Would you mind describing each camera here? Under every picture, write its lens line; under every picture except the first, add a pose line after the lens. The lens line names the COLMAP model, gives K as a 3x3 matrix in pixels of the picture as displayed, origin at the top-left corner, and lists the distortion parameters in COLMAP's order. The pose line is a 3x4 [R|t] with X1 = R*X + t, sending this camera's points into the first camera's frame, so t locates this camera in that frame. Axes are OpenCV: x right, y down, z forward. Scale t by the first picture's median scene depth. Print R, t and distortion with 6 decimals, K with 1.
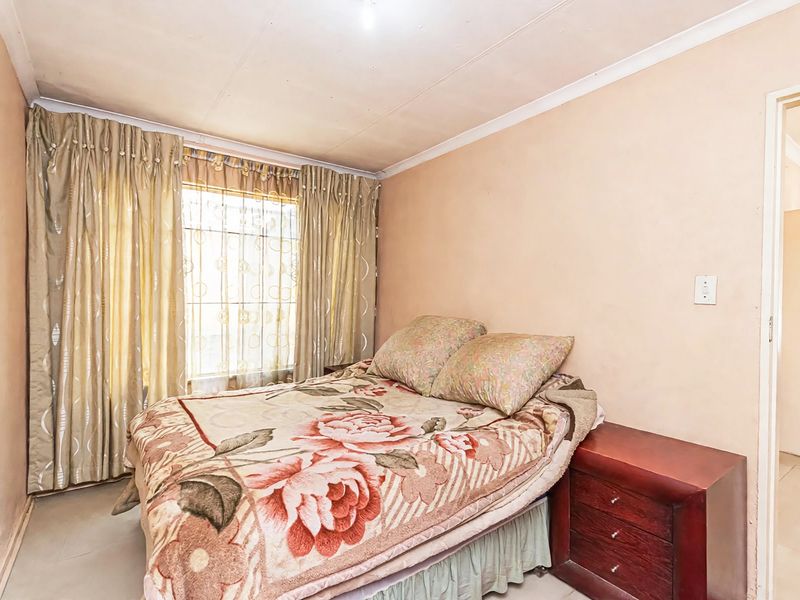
lens RADIAL K [[398.6, 0, 400.0], [0, 398.6, 300.0], [0, 0, 1]] dist [-0.005046, -0.000837]
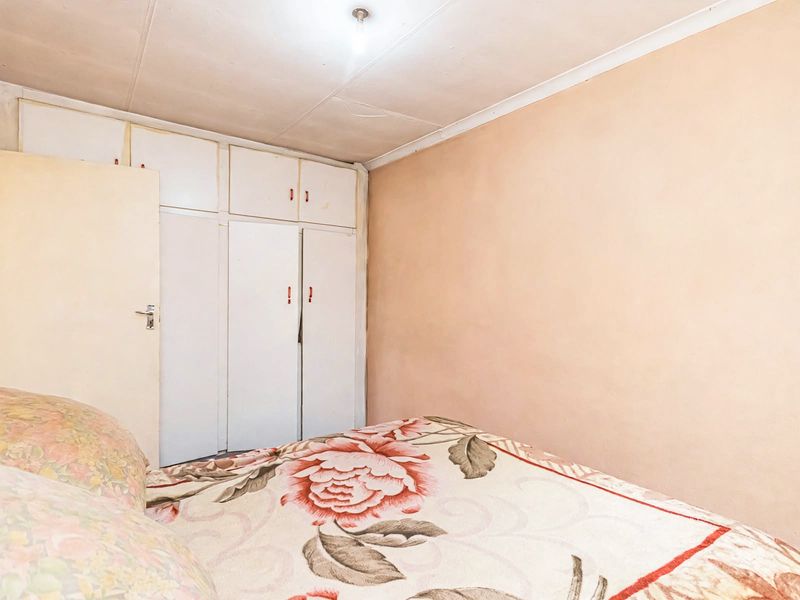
lens RADIAL K [[398.6, 0, 400.0], [0, 398.6, 300.0], [0, 0, 1]] dist [-0.005046, -0.000837]
pose [[-0.999531, -0.029788, -0.007110, -0.168350], [-0.030099, 0.998364, 0.048623, -0.053765], [0.005650, 0.048814, -0.998792, 1.732479]]
